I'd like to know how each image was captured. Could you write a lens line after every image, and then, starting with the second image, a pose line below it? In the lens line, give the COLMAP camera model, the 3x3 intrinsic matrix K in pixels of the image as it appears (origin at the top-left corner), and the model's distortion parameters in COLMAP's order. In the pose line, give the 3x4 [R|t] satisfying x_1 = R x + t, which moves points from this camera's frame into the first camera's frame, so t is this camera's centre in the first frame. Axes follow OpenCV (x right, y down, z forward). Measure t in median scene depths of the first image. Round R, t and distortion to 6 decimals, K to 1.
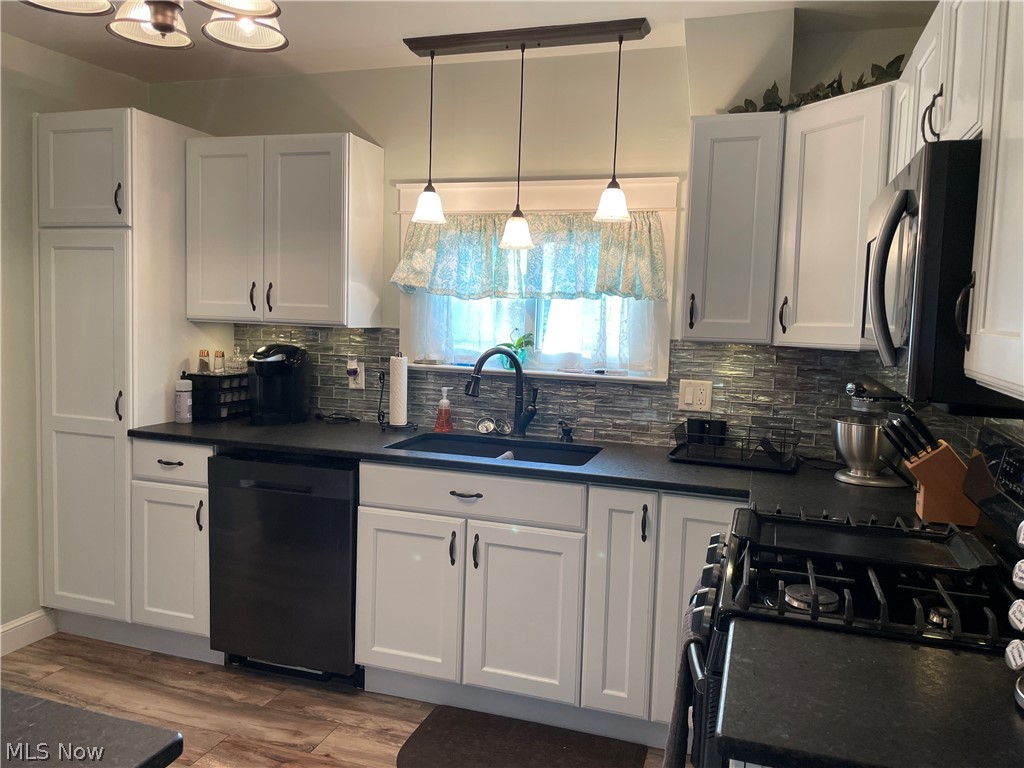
lens RADIAL K [[769.5, 0, 512.1], [0, 769.5, 371.4], [0, 0, 1]] dist [0.066647, -0.079246]
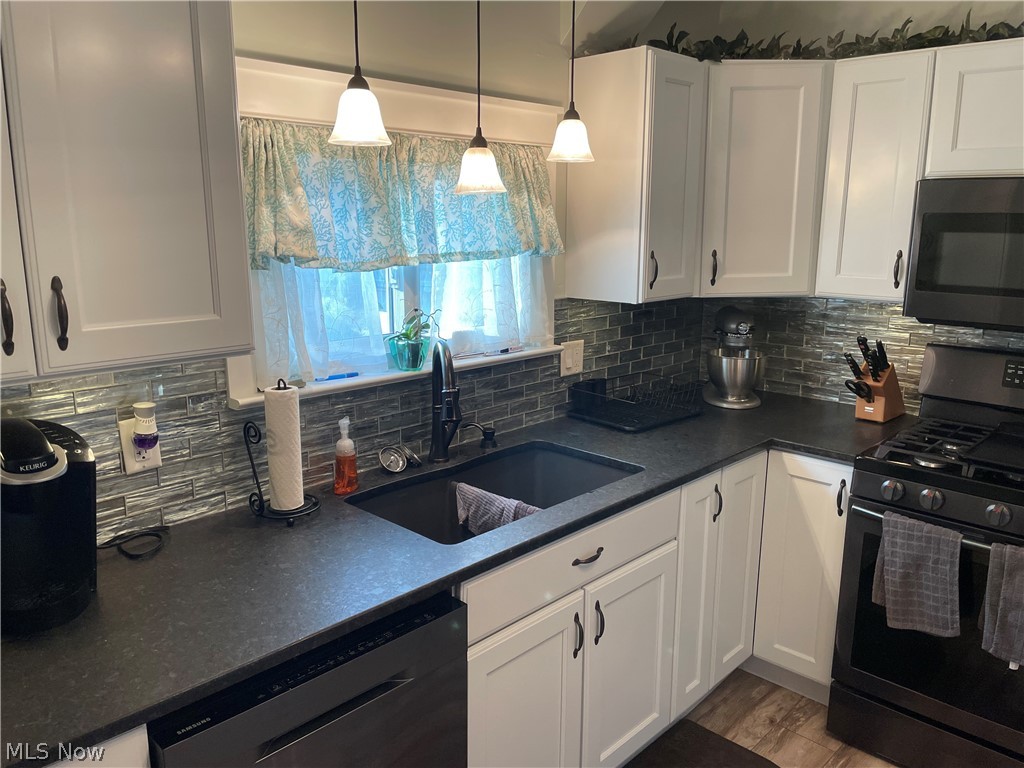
lens RADIAL K [[774.2, 0, 512.1], [0, 774.2, 376.3], [0, 0, 1]] dist [0.098375, -0.150550]
pose [[0.434766, -0.207039, 0.876421, -0.605121], [0.083452, 0.978288, 0.189705, -0.128184], [-0.896668, -0.009339, 0.442604, 0.656309]]
